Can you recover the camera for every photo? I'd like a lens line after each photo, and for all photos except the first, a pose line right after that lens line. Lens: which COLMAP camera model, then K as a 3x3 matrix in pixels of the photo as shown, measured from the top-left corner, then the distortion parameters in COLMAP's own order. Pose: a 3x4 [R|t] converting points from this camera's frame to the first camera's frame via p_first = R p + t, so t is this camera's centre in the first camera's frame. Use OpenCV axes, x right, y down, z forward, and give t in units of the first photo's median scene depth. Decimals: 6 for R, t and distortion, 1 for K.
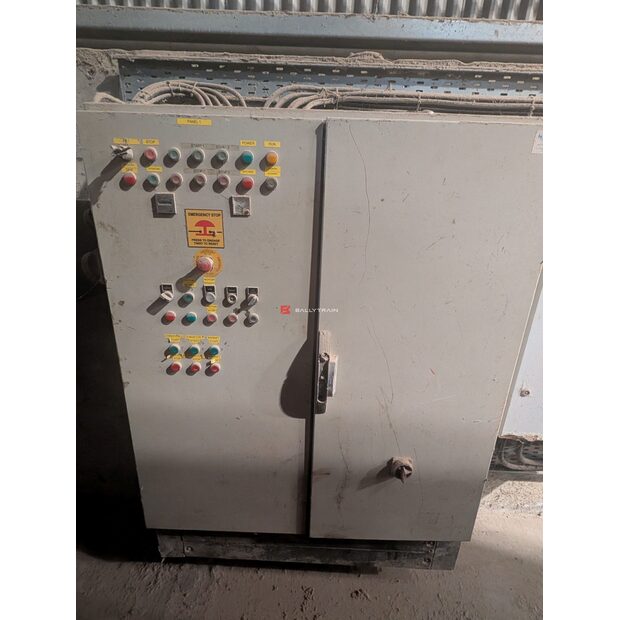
lens RADIAL K [[234.4, 0, 317.6], [0, 234.4, 305.1], [0, 0, 1]] dist [0.000955, 0.000038]
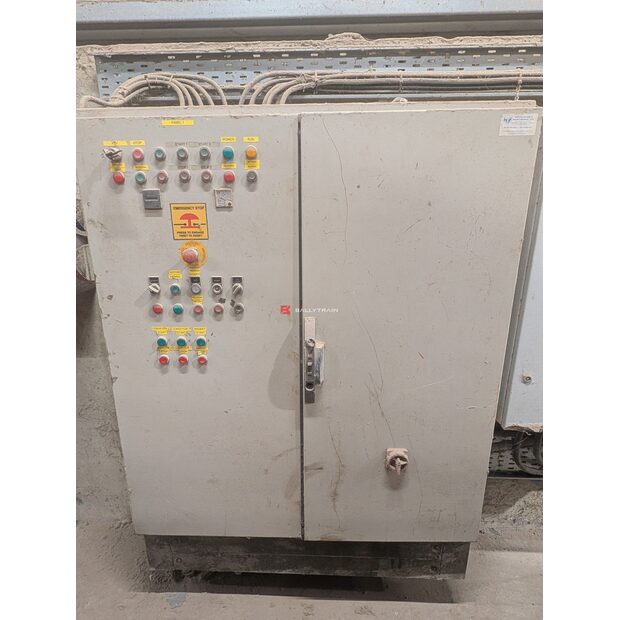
lens RADIAL K [[296.4, 0, 311.3], [0, 296.4, 304.9], [0, 0, 1]] dist [0.000365, 0.000244]
pose [[0.999103, -0.037310, -0.020019, 0.053054], [0.036981, 0.999178, -0.016585, 0.064193], [0.020621, 0.015830, 0.999662, -0.222217]]
